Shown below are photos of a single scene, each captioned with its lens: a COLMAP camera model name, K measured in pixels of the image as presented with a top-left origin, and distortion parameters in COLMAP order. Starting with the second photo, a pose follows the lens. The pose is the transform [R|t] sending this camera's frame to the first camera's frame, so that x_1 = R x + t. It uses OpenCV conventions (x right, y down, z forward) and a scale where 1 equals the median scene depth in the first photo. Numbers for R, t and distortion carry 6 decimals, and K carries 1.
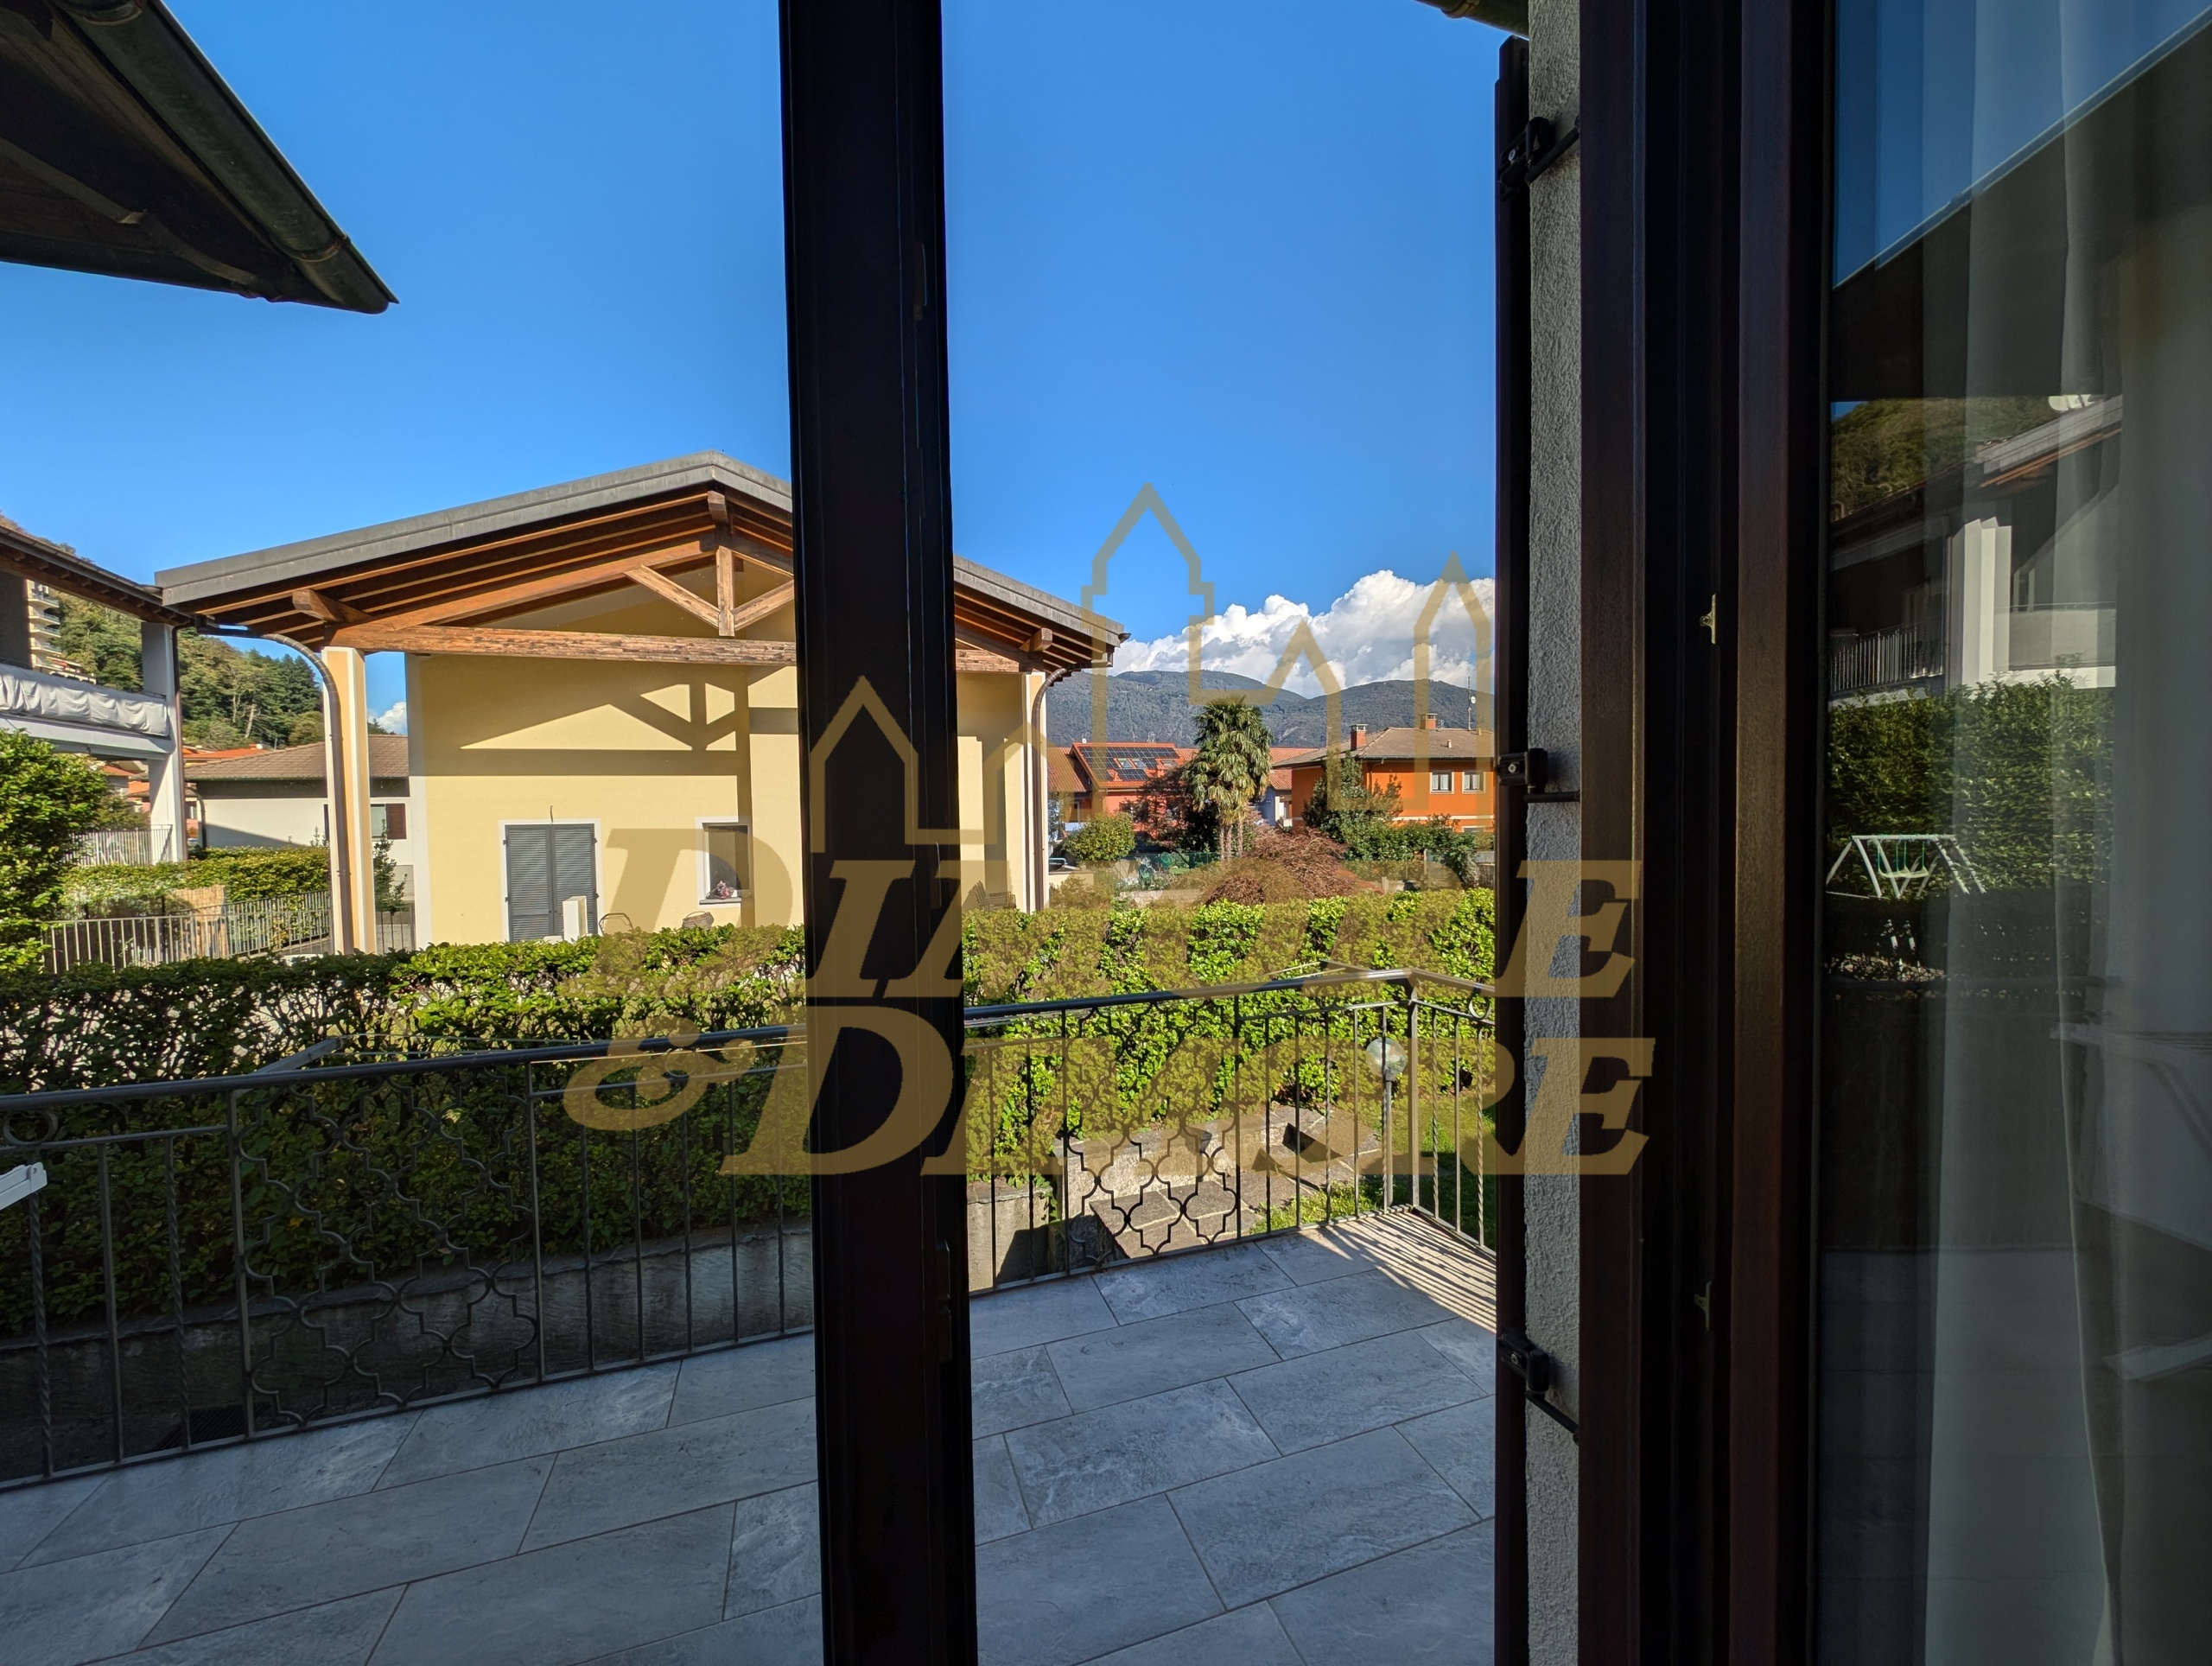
lens RADIAL K [[825.1, 0, 1088.5], [0, 825.1, 833.5], [0, 0, 1]] dist [0.002454, 0.000184]
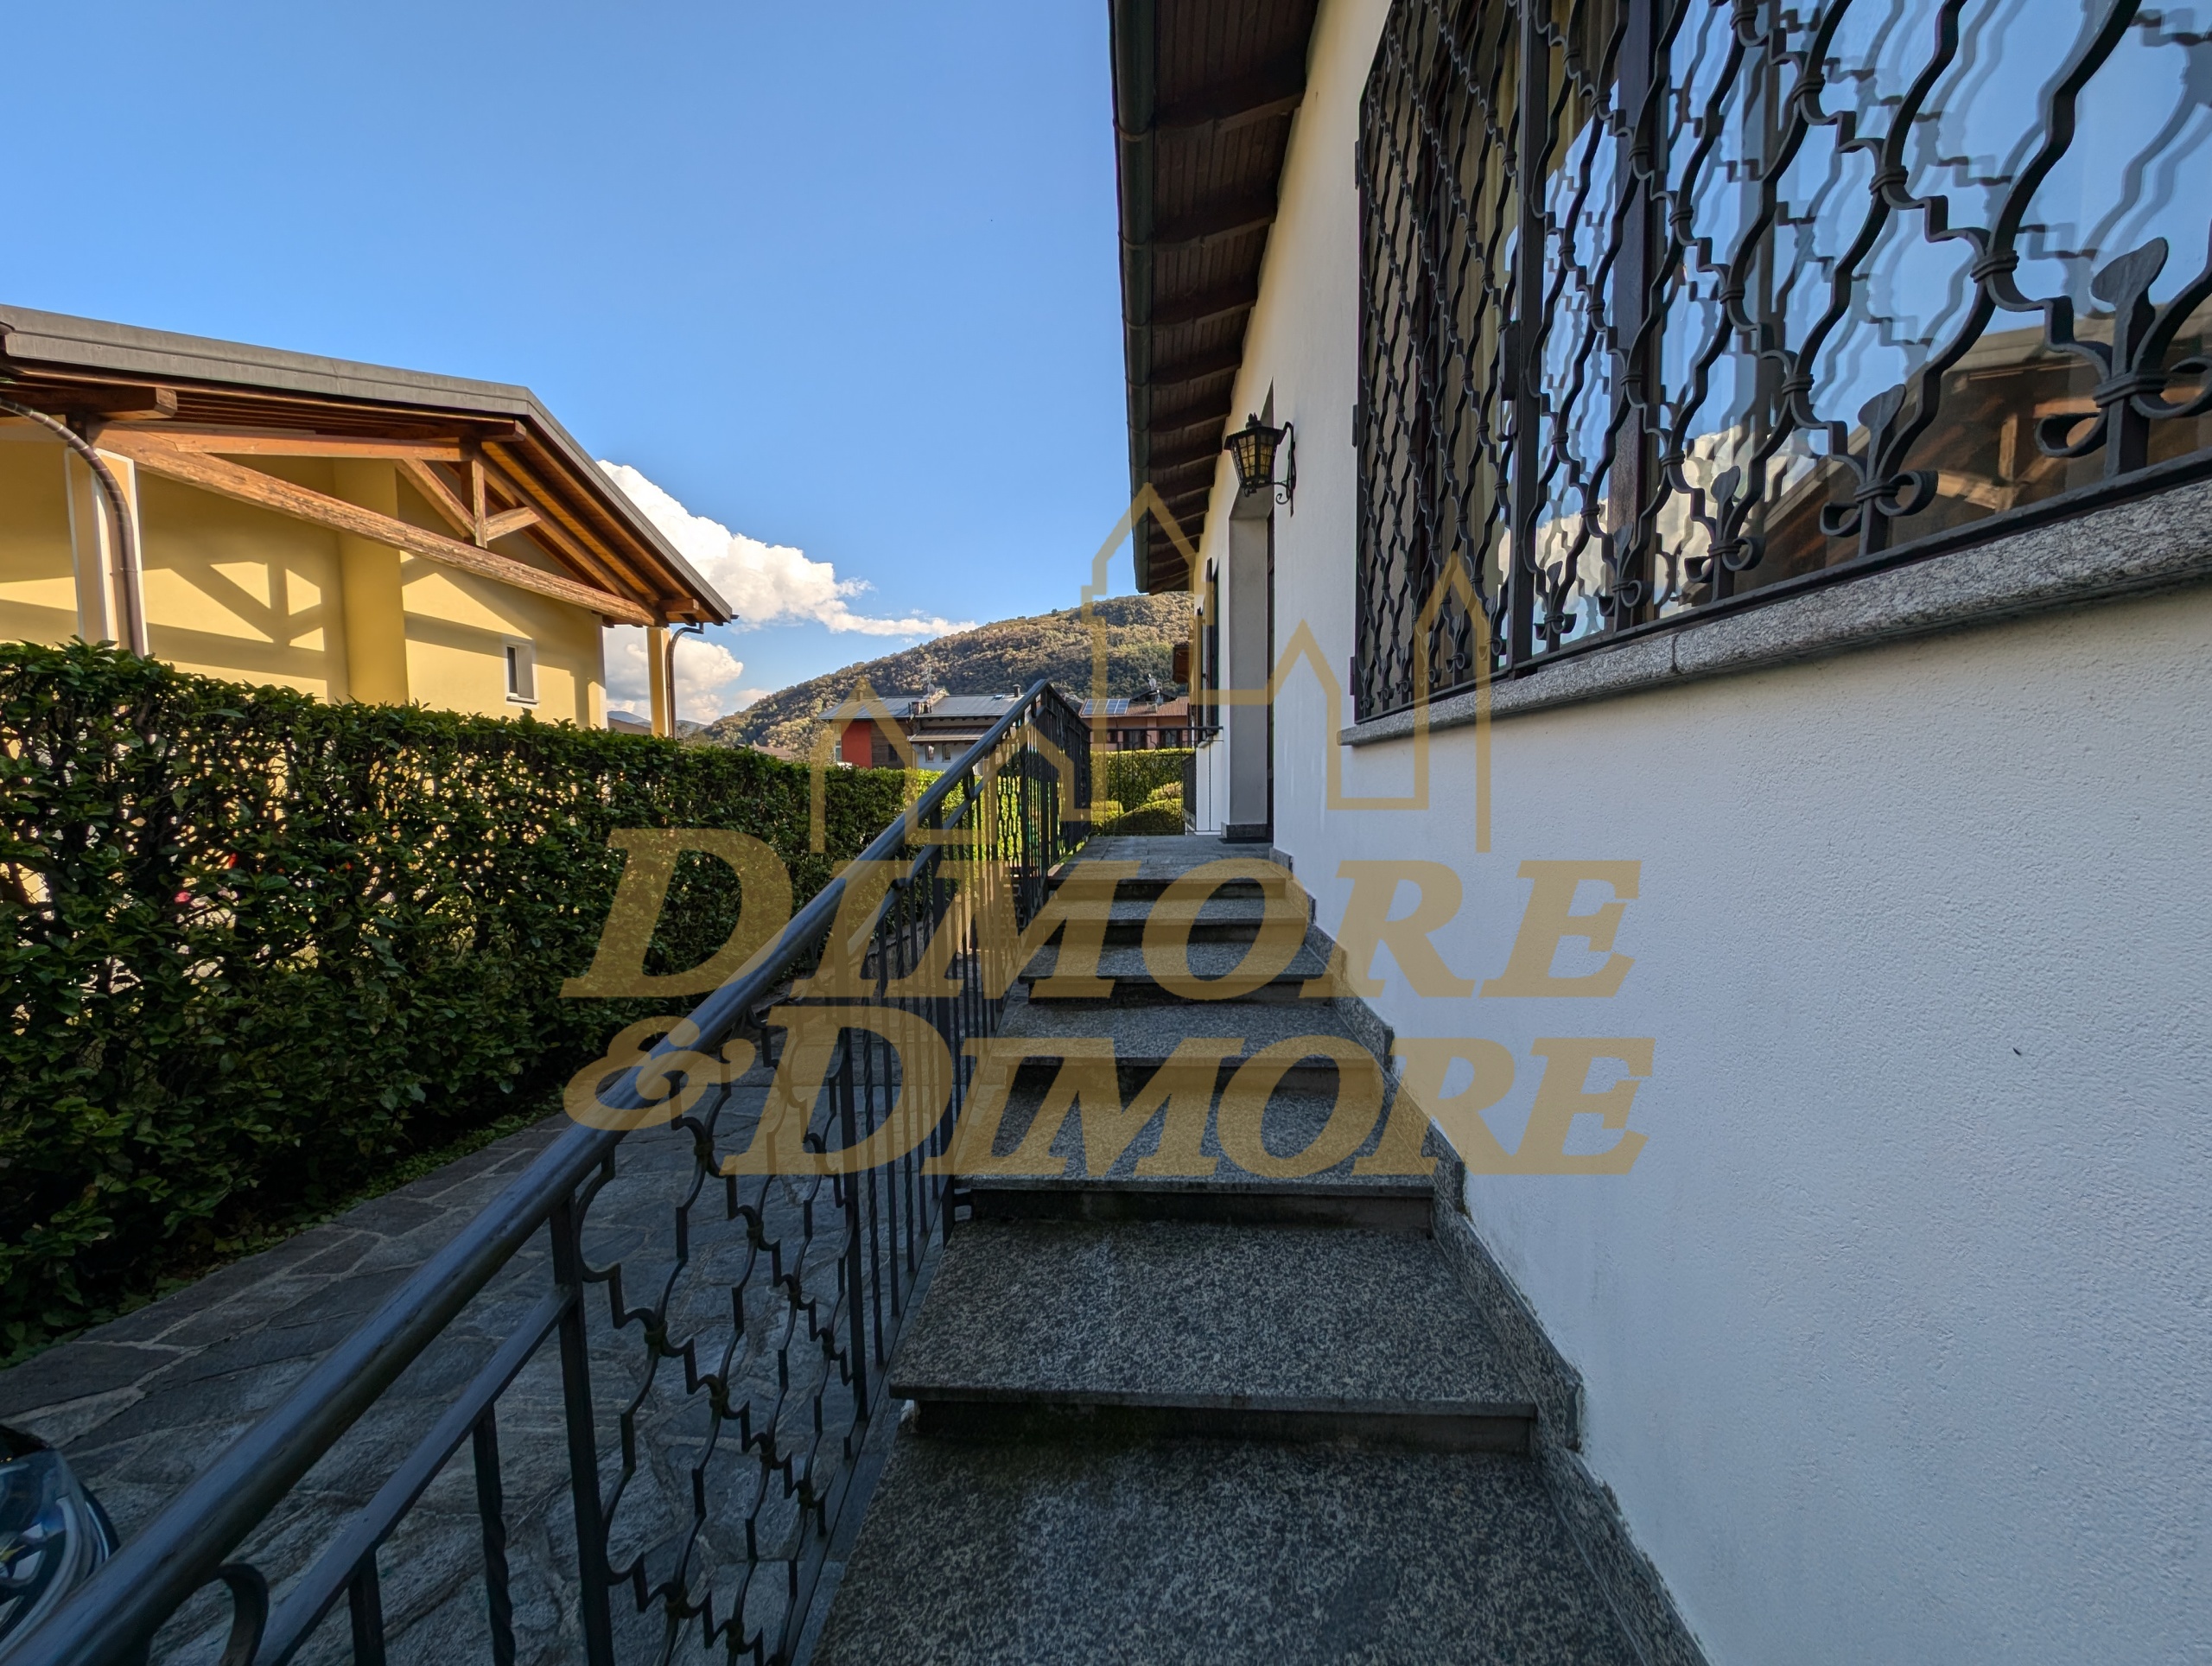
lens RADIAL K [[825.1, 0, 1088.5], [0, 825.1, 833.5], [0, 0, 1]] dist [0.002454, 0.000184]
pose [[0.376469, -0.055984, 0.924736, -1.162804], [0.062497, 0.997433, 0.034942, 0.142815], [-0.924319, 0.044639, 0.379002, -0.106997]]
